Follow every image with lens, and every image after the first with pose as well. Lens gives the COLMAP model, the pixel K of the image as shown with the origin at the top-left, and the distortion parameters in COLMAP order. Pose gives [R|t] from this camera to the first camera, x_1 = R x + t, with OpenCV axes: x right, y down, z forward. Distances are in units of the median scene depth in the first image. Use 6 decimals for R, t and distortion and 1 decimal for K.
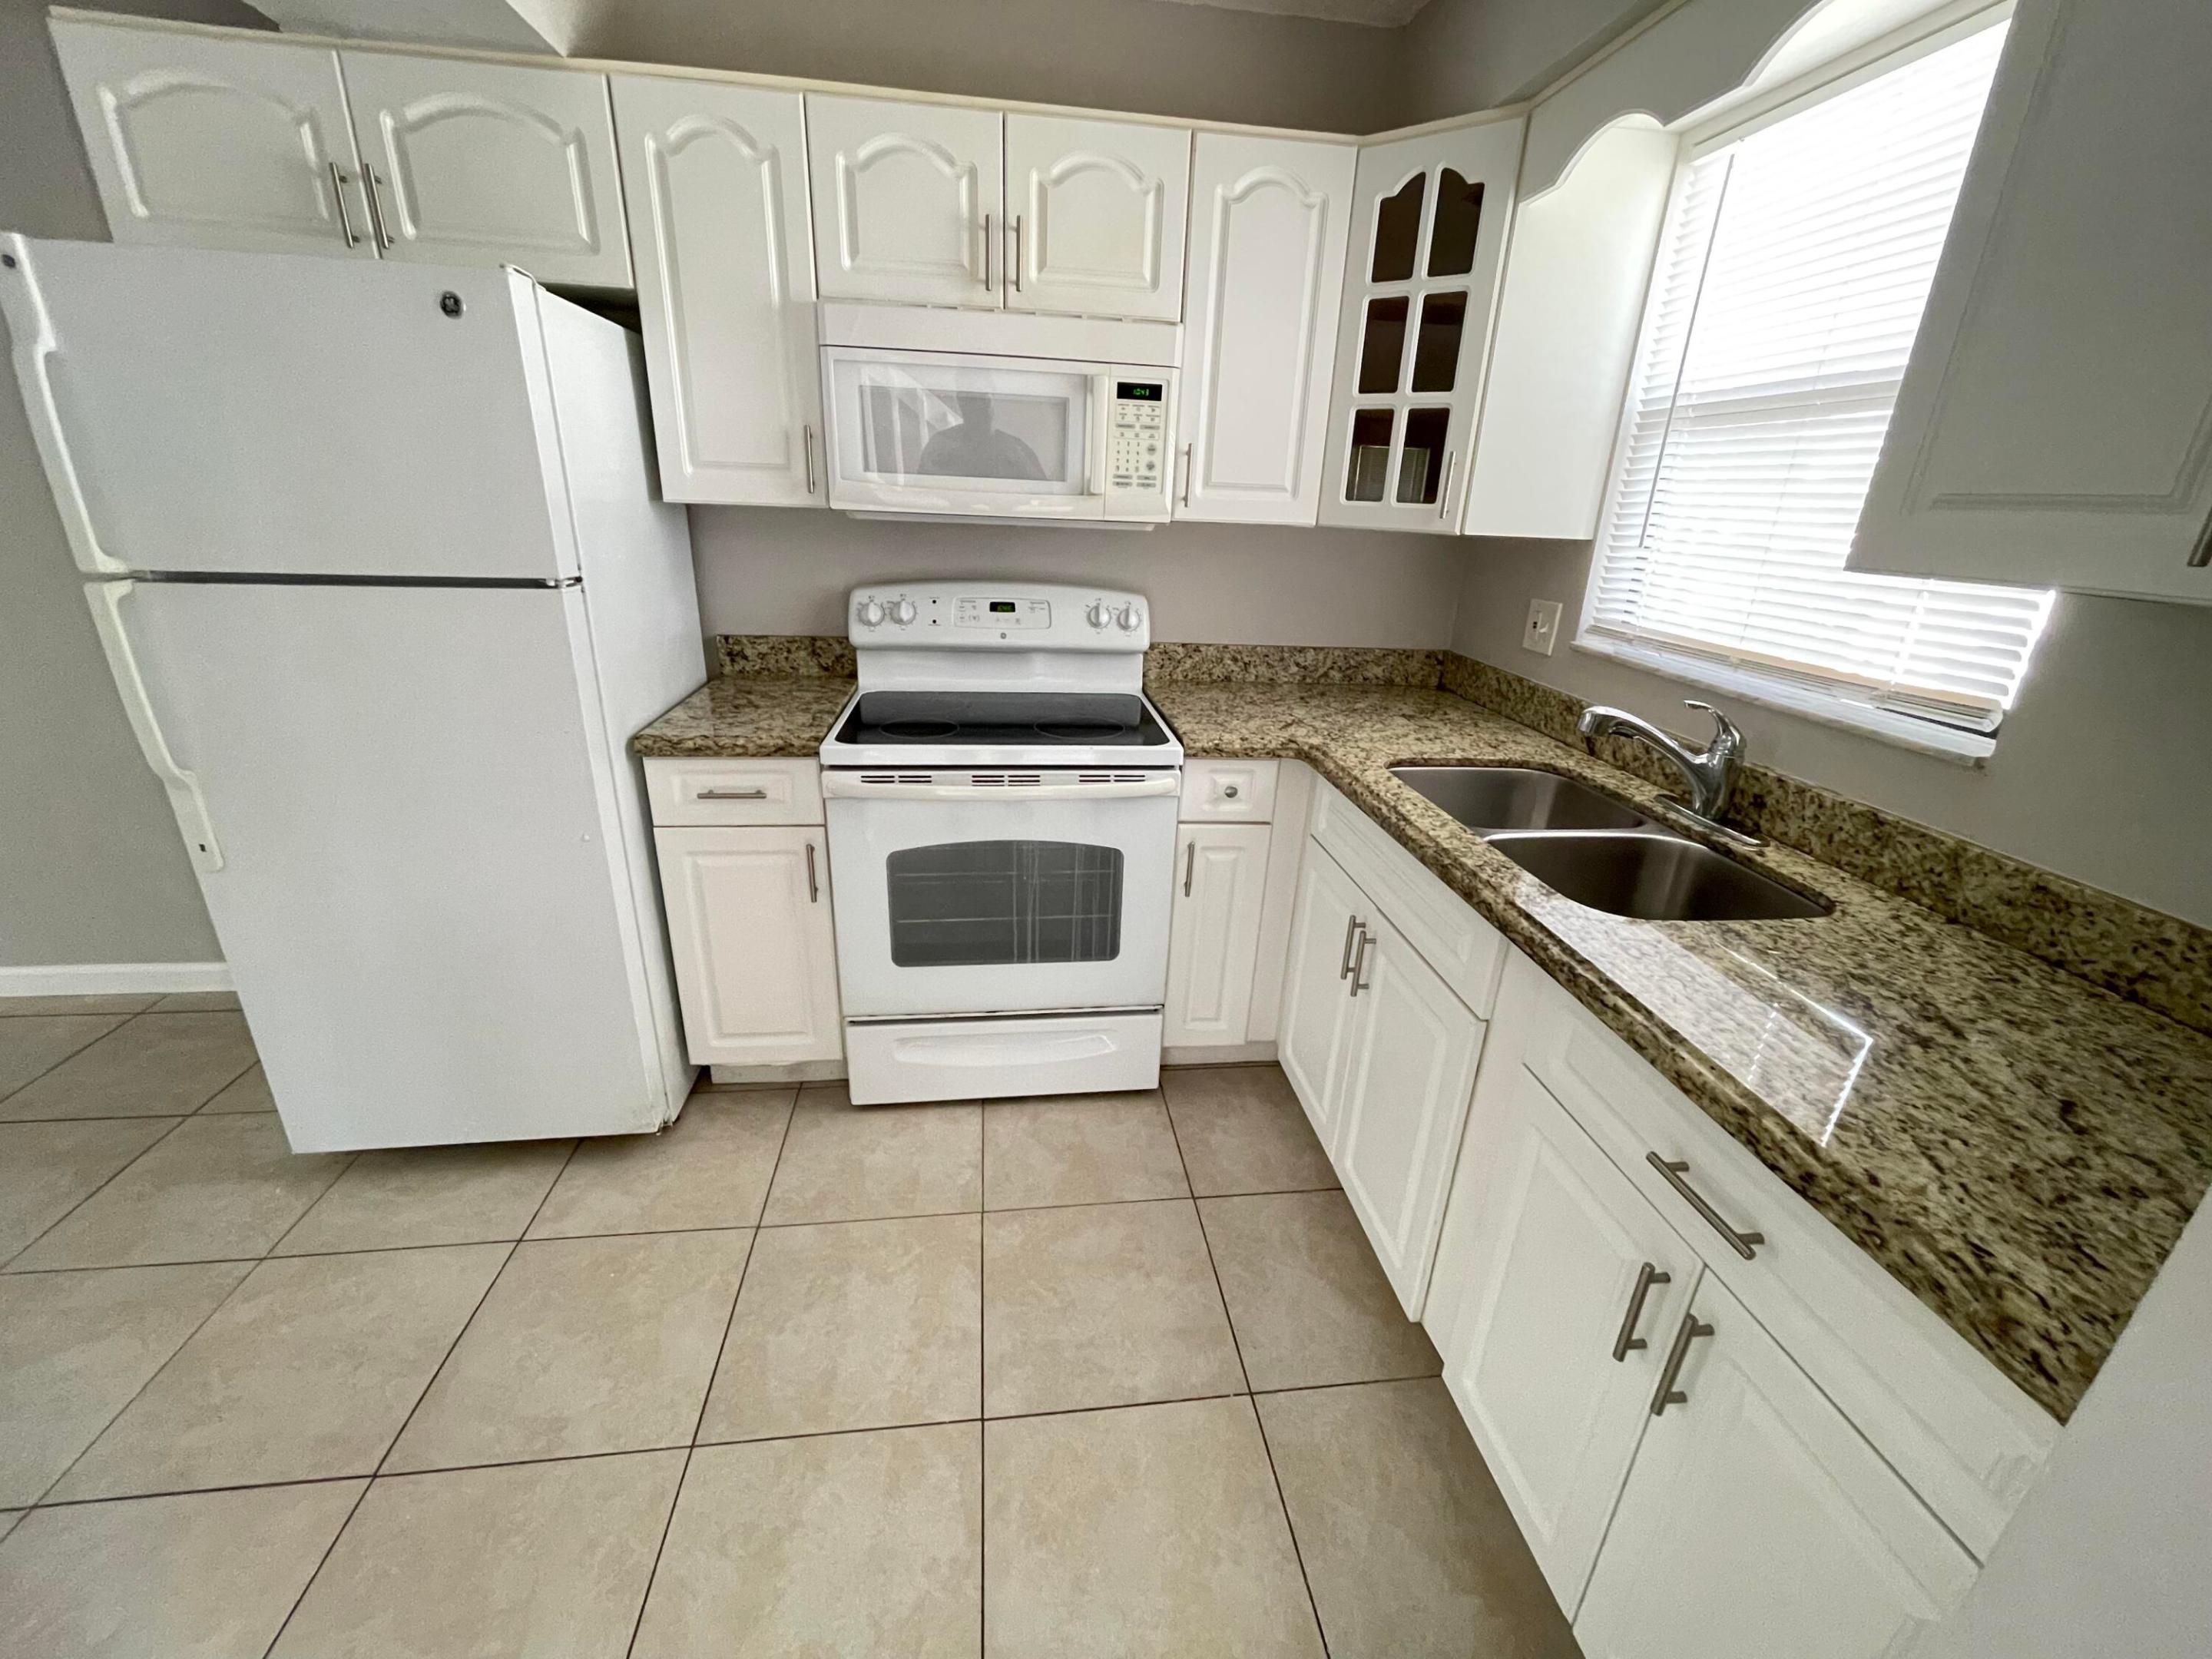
lens RADIAL K [[898.6, 0, 1105.7], [0, 898.6, 832.6], [0, 0, 1]] dist [-0.003848, 0.000517]
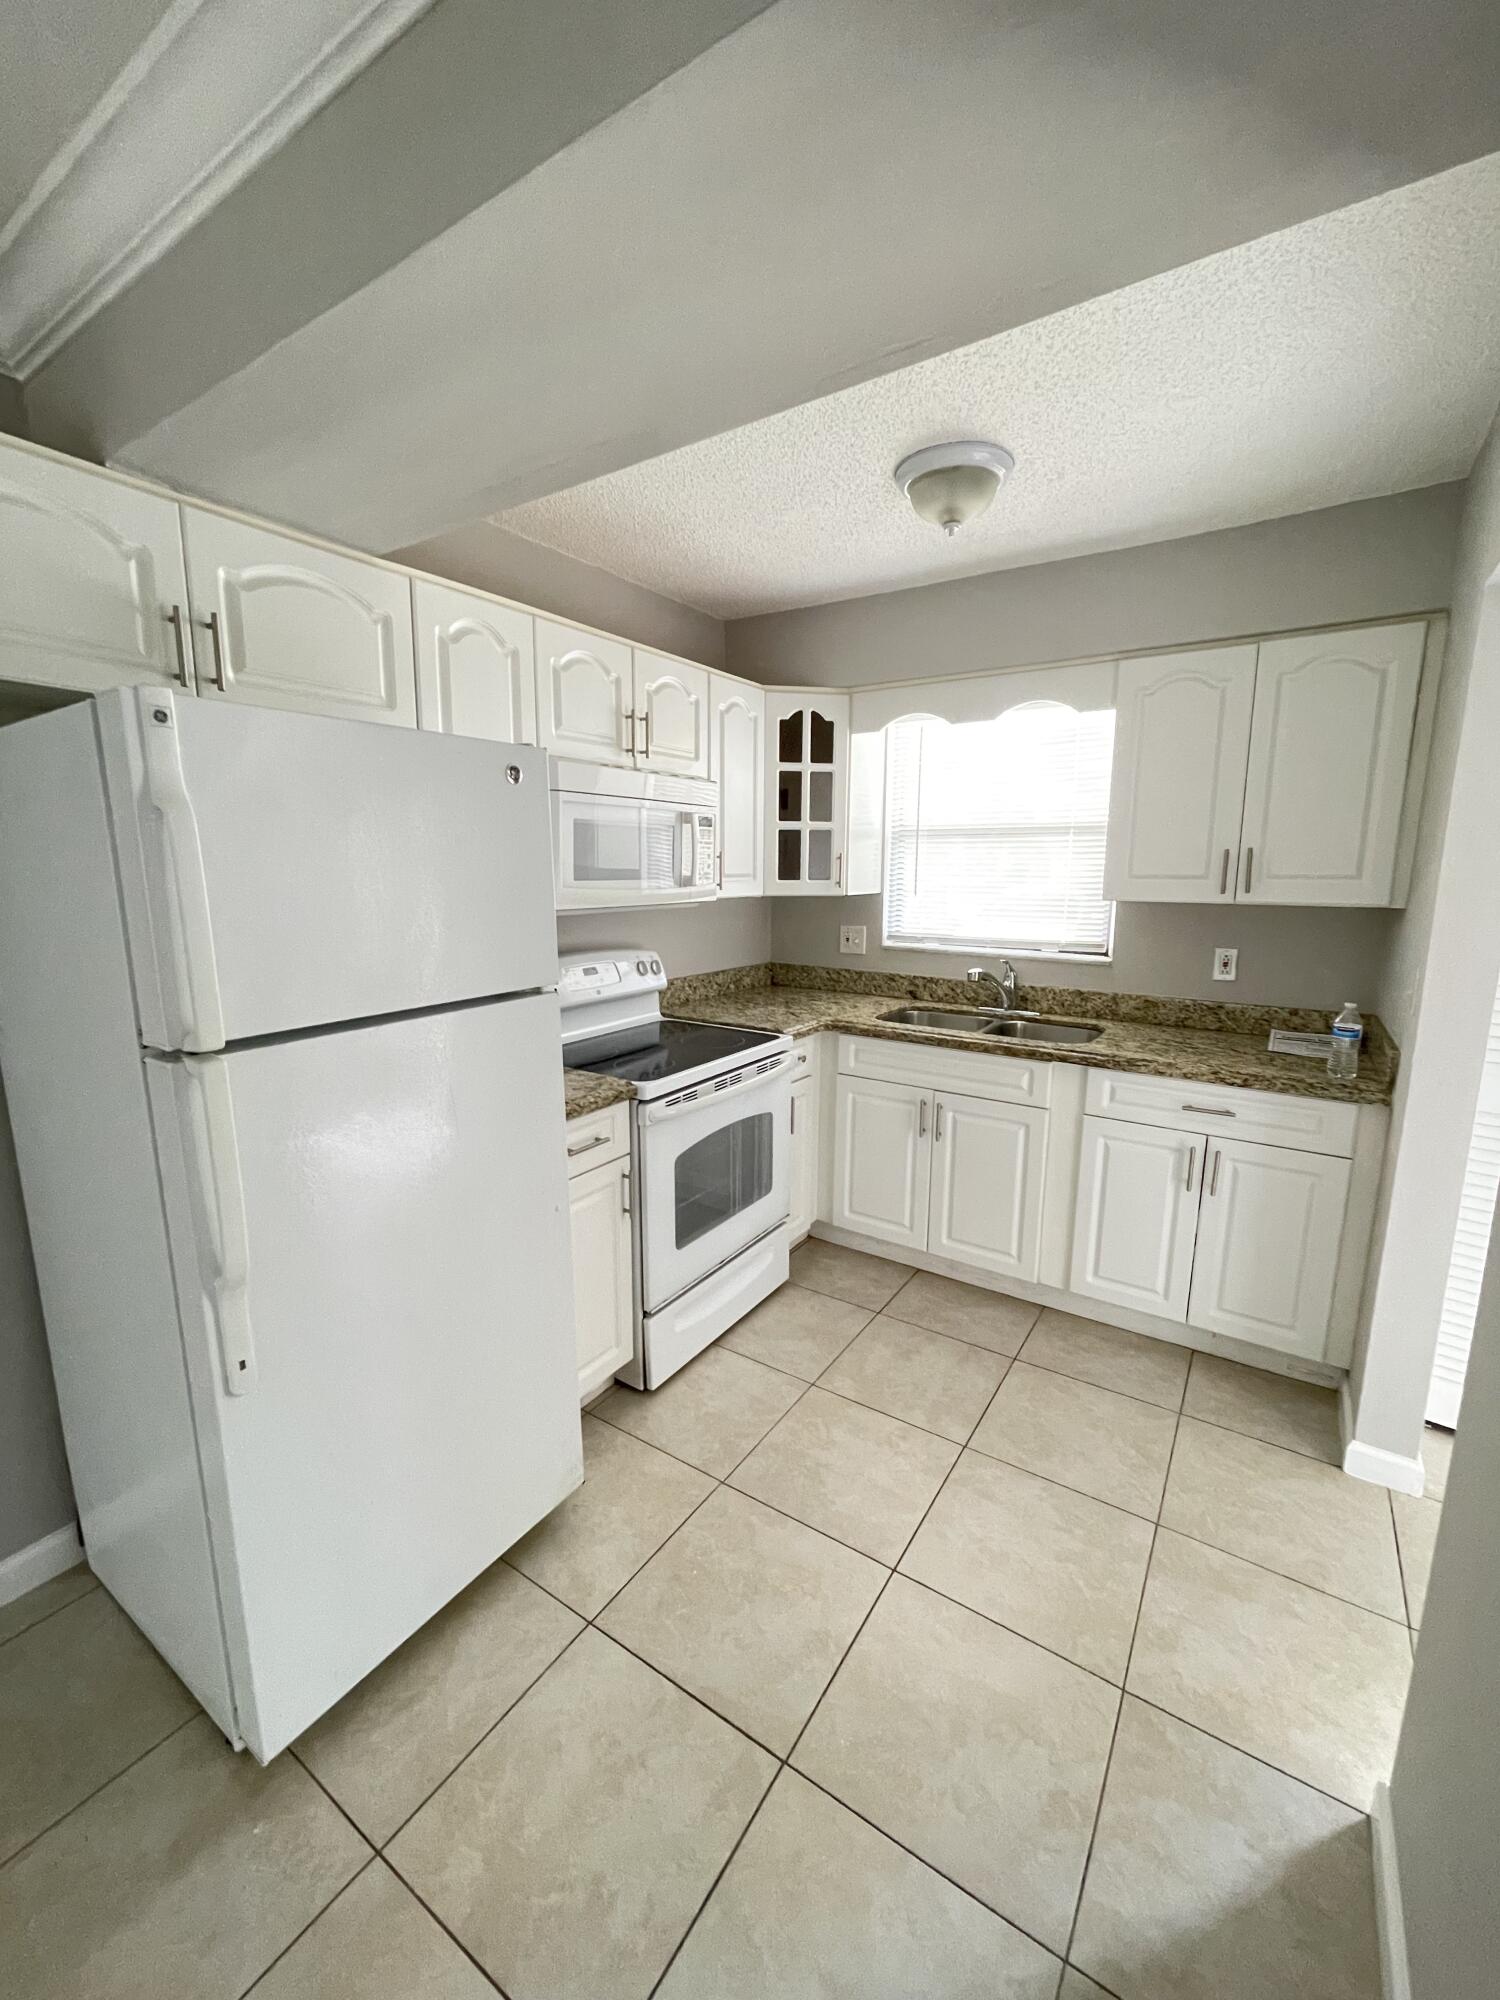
lens RADIAL K [[812.5, 0, 742.2], [0, 812.5, 1004.4], [0, 0, 1]] dist [-0.003848, 0.000517]
pose [[0.657919, -0.167312, 0.734268, -1.001625], [0.289908, 0.956137, -0.041895, -0.112773], [-0.695051, 0.240434, 0.677566, 0.085001]]
